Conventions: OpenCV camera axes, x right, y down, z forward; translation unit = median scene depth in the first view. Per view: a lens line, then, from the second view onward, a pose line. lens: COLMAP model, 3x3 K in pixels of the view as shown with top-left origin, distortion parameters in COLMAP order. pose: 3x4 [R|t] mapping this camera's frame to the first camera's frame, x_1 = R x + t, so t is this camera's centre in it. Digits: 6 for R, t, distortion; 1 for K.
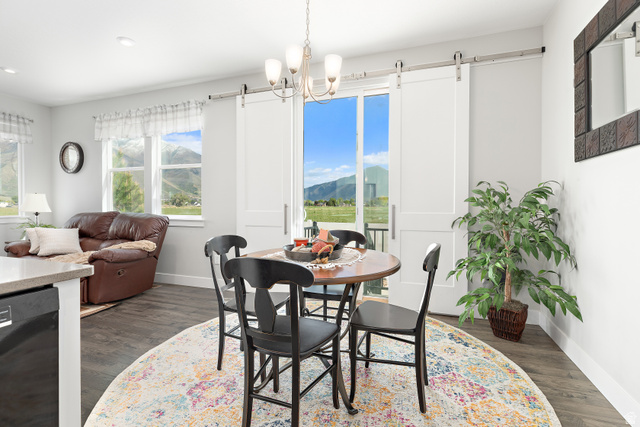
lens RADIAL K [[299.0, 0, 320.9], [0, 299.0, 207.1], [0, 0, 1]] dist [-0.002449, -0.000324]
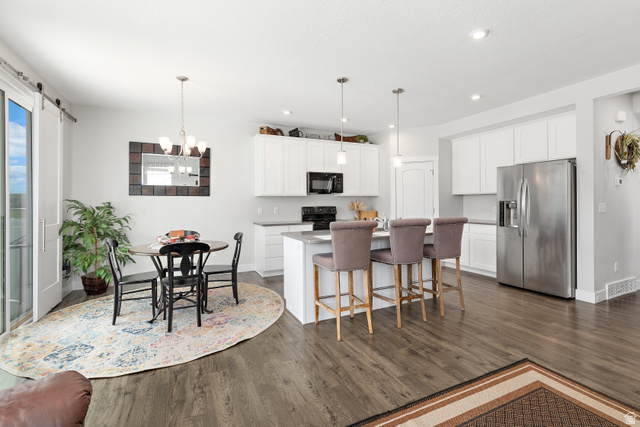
lens RADIAL K [[296.8, 0, 327.4], [0, 296.8, 203.7], [0, 0, 1]] dist [0.000318, 0.000255]
pose [[-0.720258, 0.000928, 0.693705, -1.000375], [0.012061, 0.999865, 0.011185, -0.051530], [-0.693601, 0.016423, -0.720172, 0.873641]]
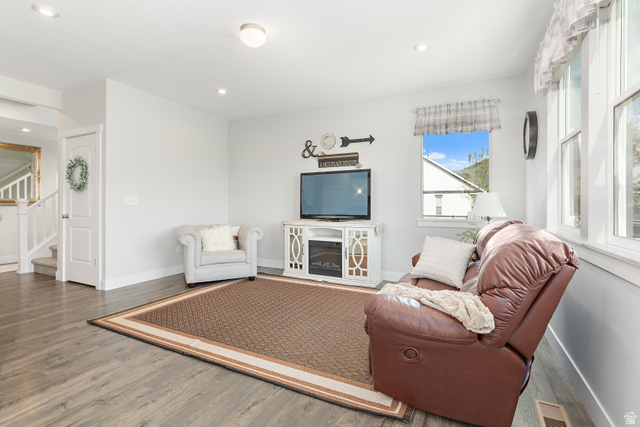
lens RADIAL K [[300.8, 0, 326.3], [0, 300.8, 204.9], [0, 0, 1]] dist [-0.001878, 0.000137]
pose [[-0.110492, -0.003026, -0.993872, -0.168620], [-0.009562, 0.999952, -0.001982, -0.009978], [0.993831, 0.009284, -0.110516, 0.817744]]
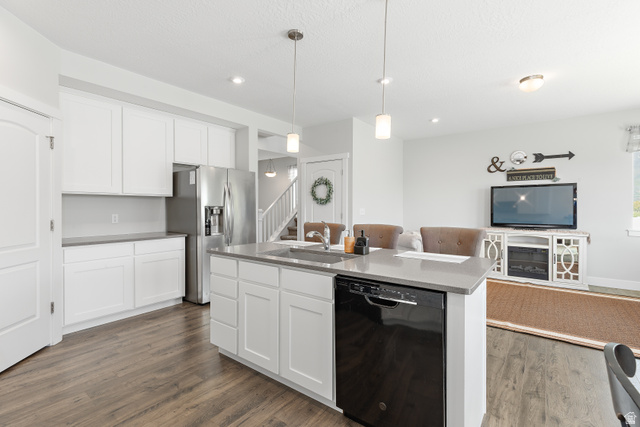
lens RADIAL K [[297.0, 0, 326.6], [0, 297.0, 208.1], [0, 0, 1]] dist [0.008515, 0.000326]
pose [[-0.290249, 0.000265, -0.956951, 0.182932], [-0.009001, 0.999955, 0.003007, -0.040145], [0.956909, 0.009486, -0.290234, 0.210986]]
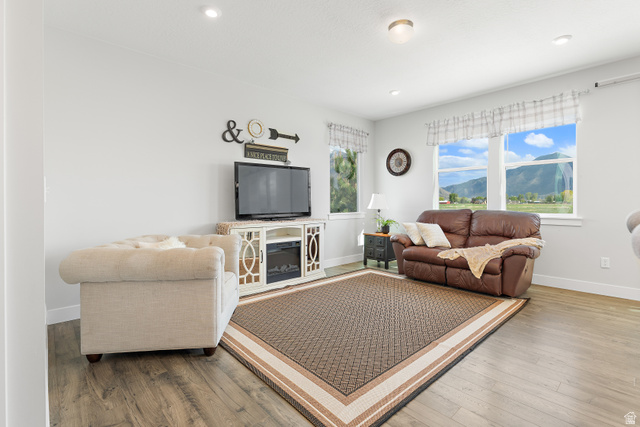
lens RADIAL K [[300.8, 0, 326.3], [0, 300.8, 204.9], [0, 0, 1]] dist [-0.001878, 0.000137]
pose [[0.890099, -0.002711, -0.455759, -0.722027], [0.002921, 0.999996, -0.000242, -0.002144], [0.455757, -0.001116, 0.890103, -0.205197]]
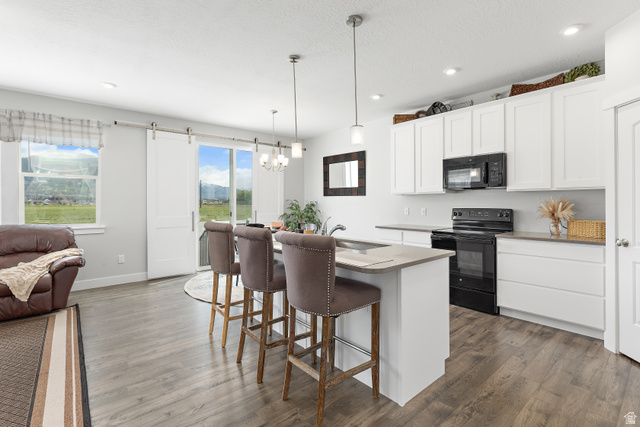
lens RADIAL K [[306.7, 0, 322.7], [0, 306.7, 200.7], [0, 0, 1]] dist [0.005830, 0.000205]
pose [[0.500009, 0.002508, 0.866017, -1.061477], [0.009813, 0.999915, -0.008562, -0.042075], [-0.865965, 0.012779, 0.499942, -0.327214]]
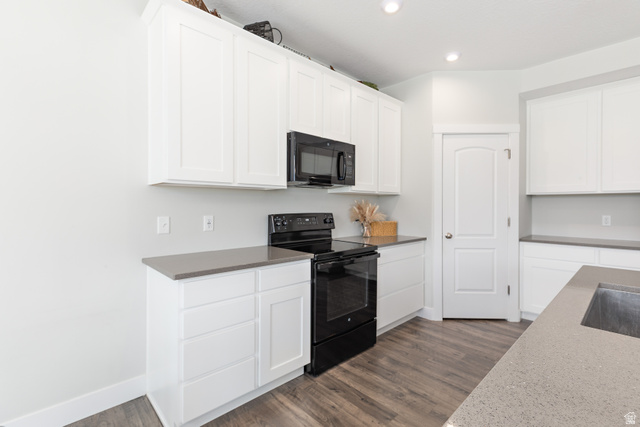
lens RADIAL K [[297.0, 0, 326.6], [0, 297.0, 208.1], [0, 0, 1]] dist [0.008515, 0.000326]
pose [[-0.899065, -0.009884, 0.437704, -0.216664], [-0.002629, 0.999849, 0.017179, -0.044929], [-0.437808, 0.014295, -0.898955, 0.383217]]
